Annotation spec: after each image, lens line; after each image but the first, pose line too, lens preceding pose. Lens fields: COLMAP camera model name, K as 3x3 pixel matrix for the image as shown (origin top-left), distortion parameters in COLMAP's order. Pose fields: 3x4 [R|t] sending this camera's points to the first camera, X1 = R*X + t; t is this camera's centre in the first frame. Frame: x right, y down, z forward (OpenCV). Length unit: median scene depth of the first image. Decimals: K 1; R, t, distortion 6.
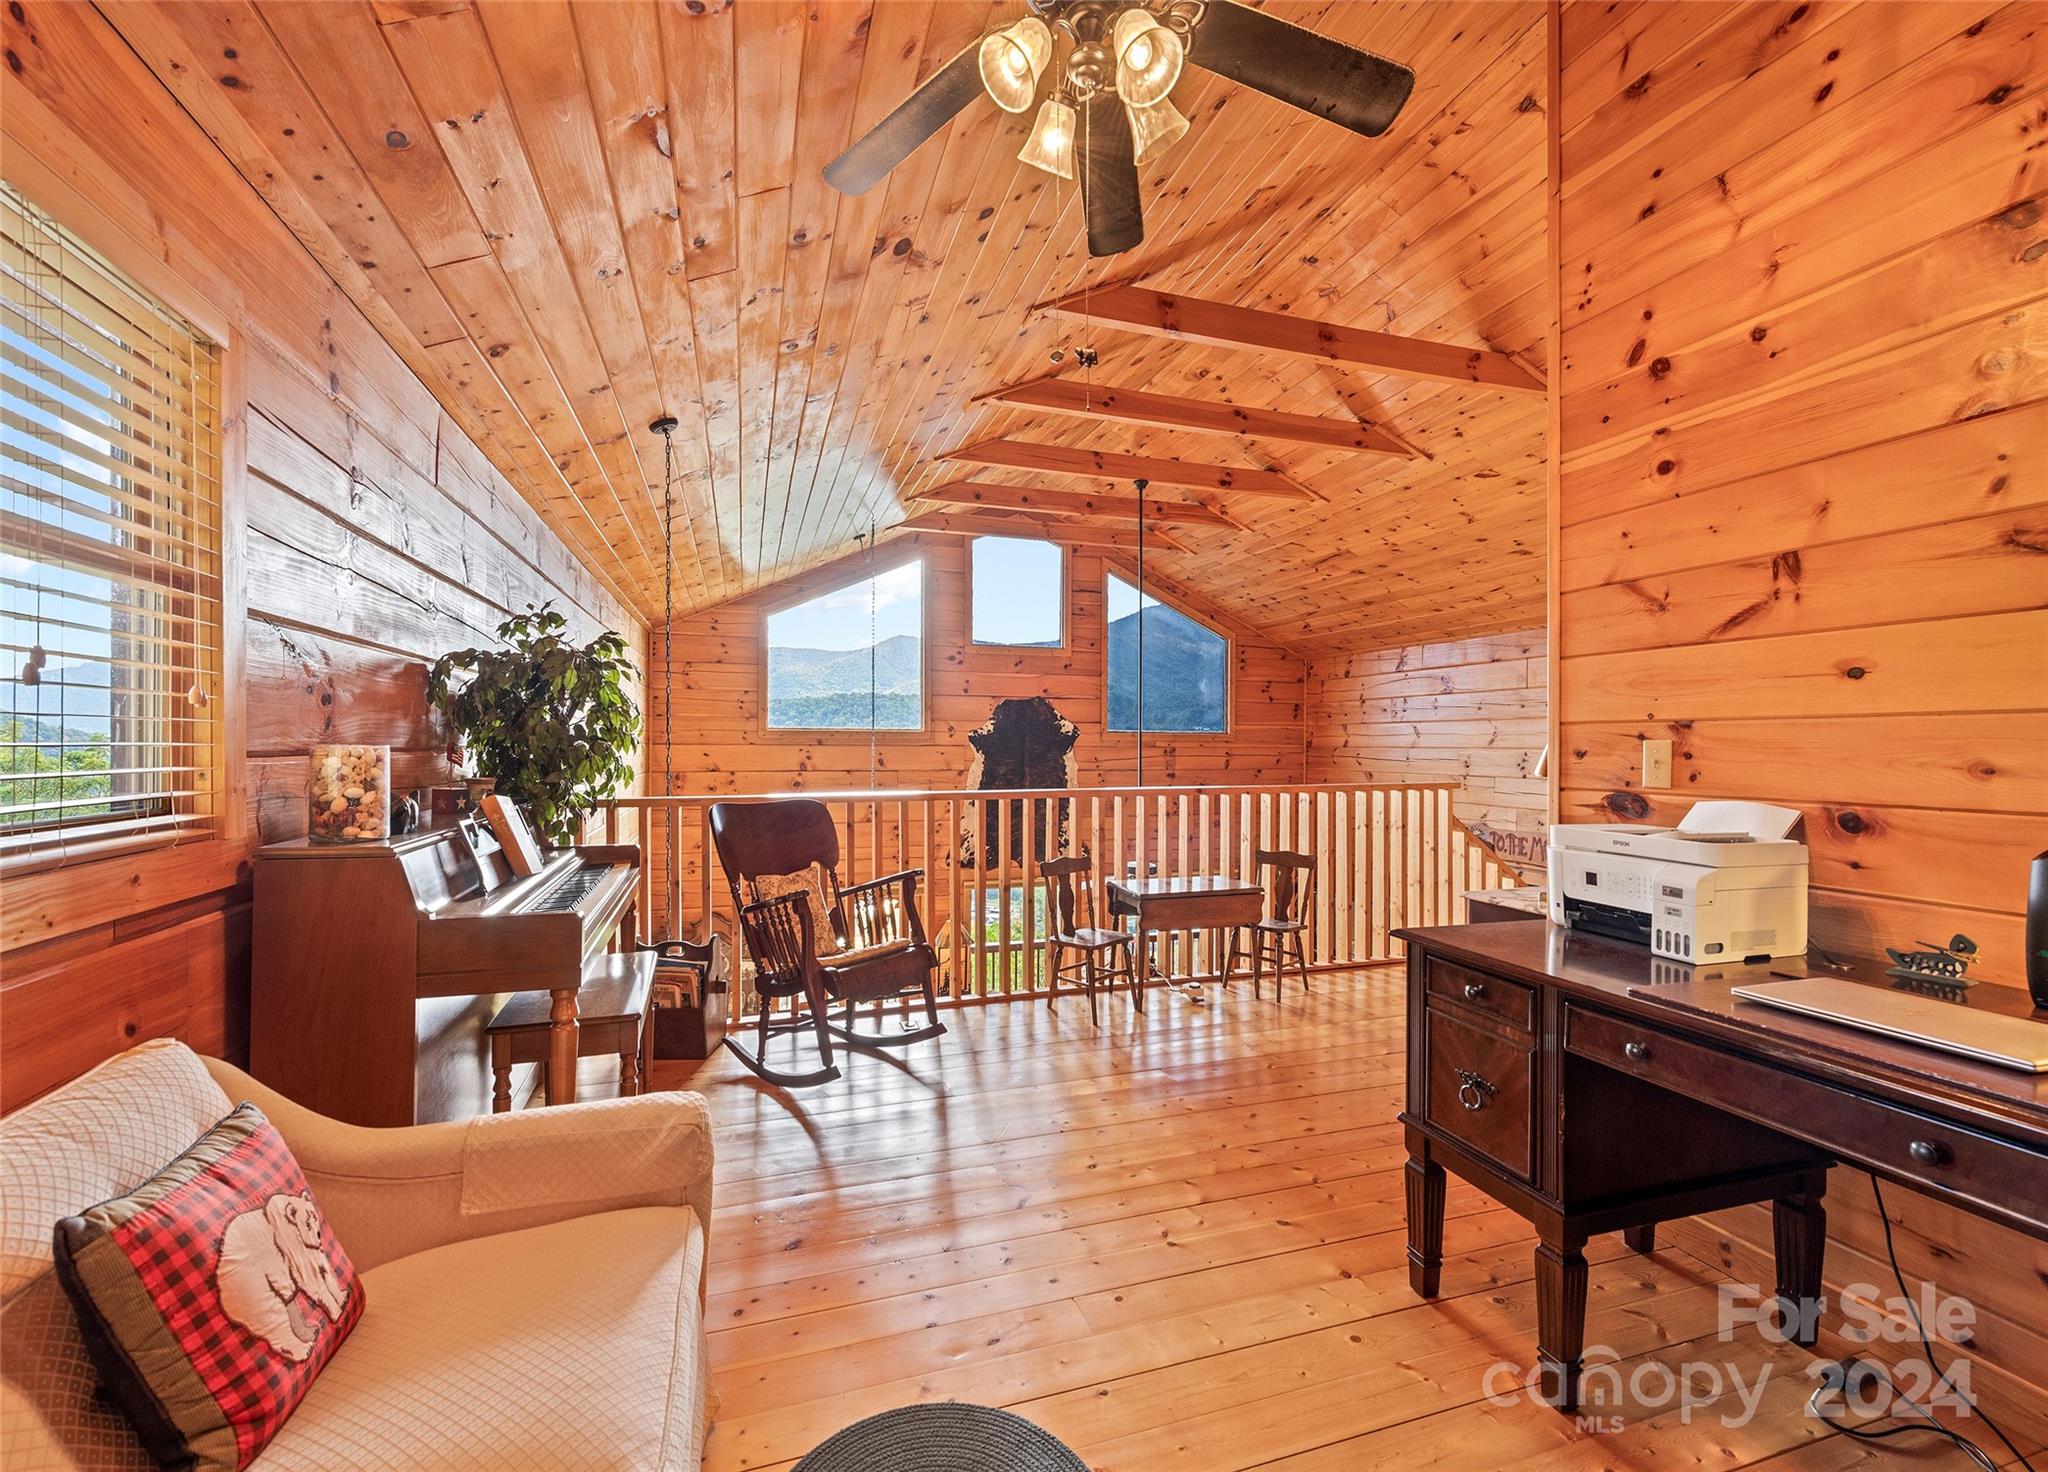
lens RADIAL K [[844.5, 0, 1016.6], [0, 844.5, 748.4], [0, 0, 1]] dist [0.004836, 0.000117]
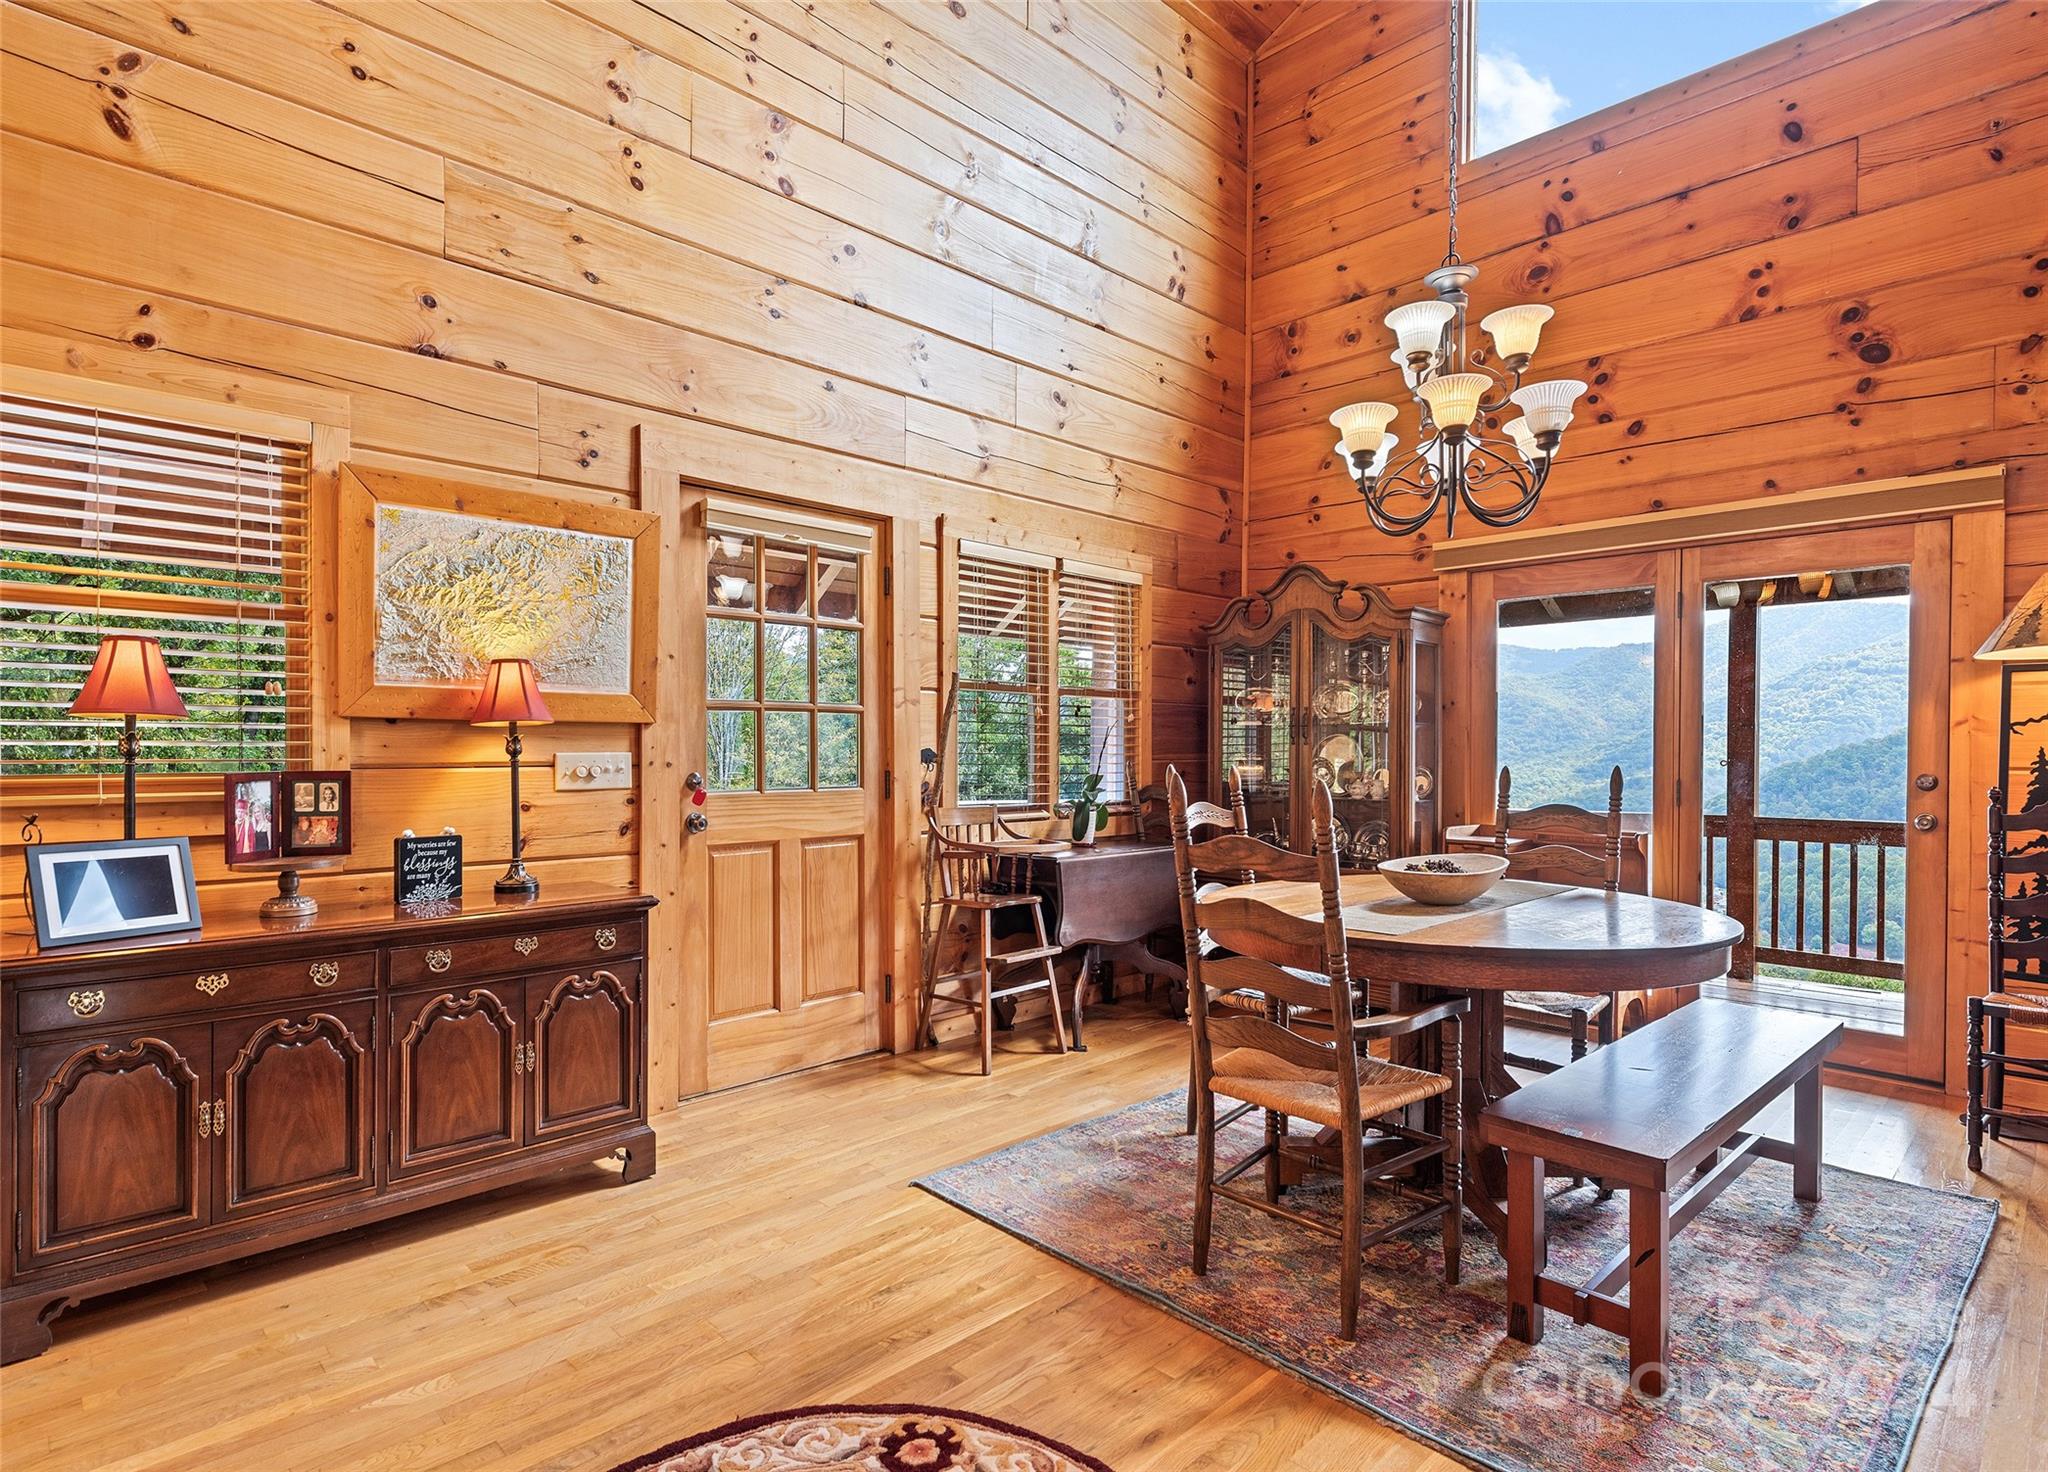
lens RADIAL K [[1037.0, 0, 1013.5], [0, 1037.0, 763.7], [0, 0, 1]] dist [0.015302, -0.006652]
pose [[0.440086, 0.010223, -0.897897, 0.076139], [-0.003472, 0.999947, 0.009683, 0.258752], [0.897949, -0.001143, 0.440099, 0.524344]]
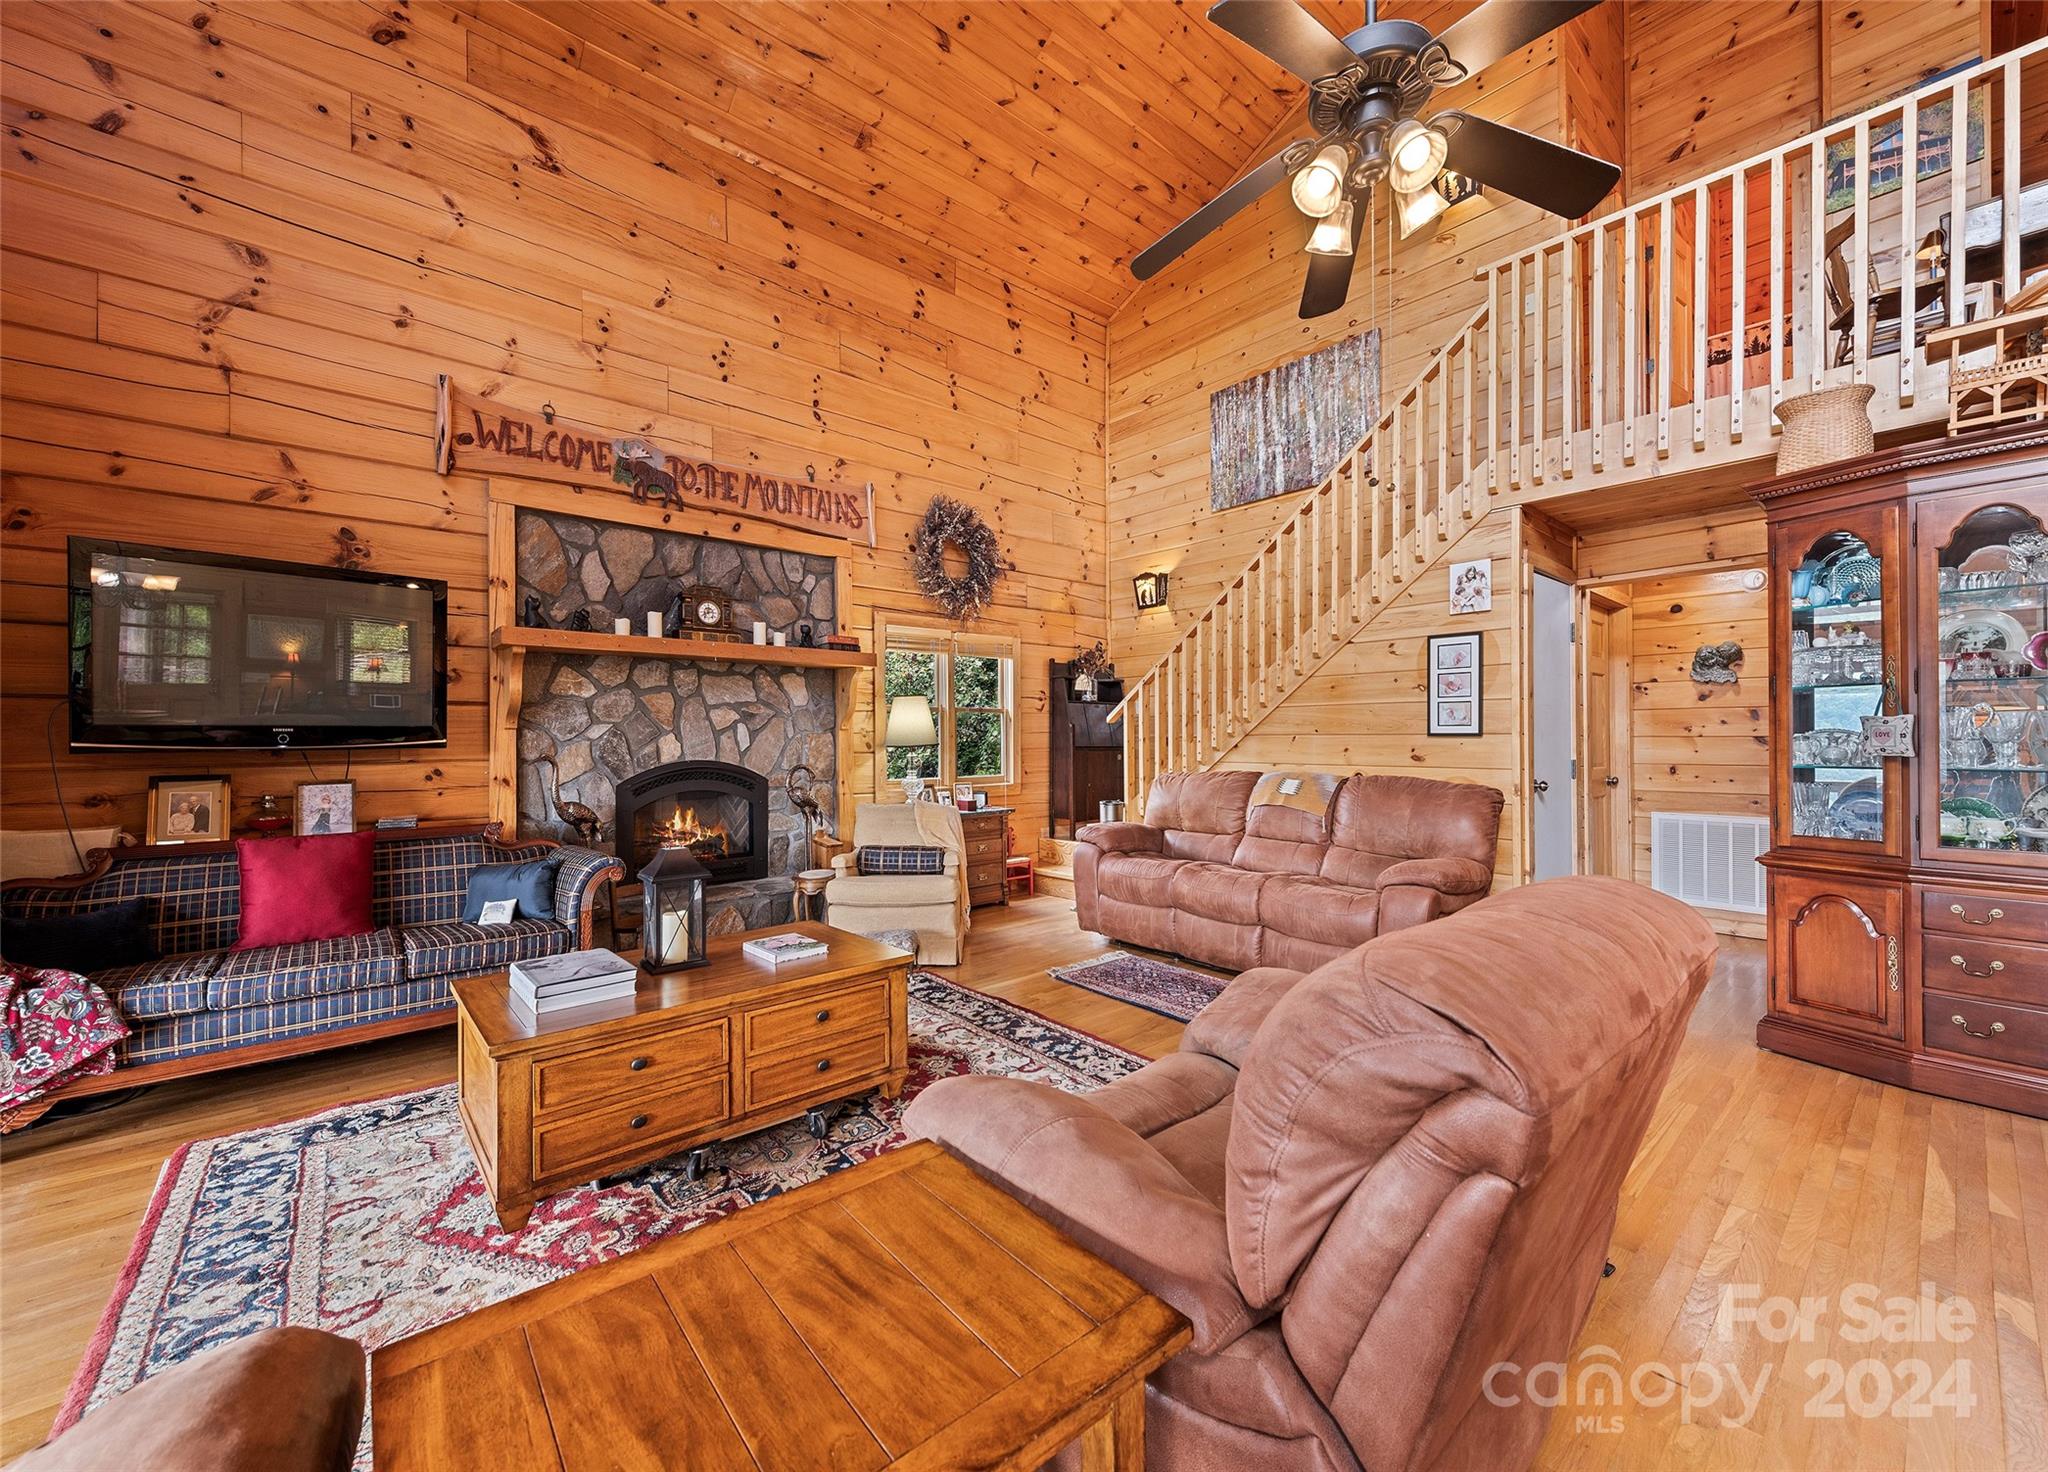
lens RADIAL K [[815.4, 0, 1023.1], [0, 815.4, 733.1], [0, 0, 1]] dist [0.016951, -0.004973]
pose [[-0.391850, 0.002883, 0.920025, -0.050388], [0.006307, 0.999980, -0.000447, 0.254061], [-0.920008, 0.005627, -0.391860, 0.866171]]
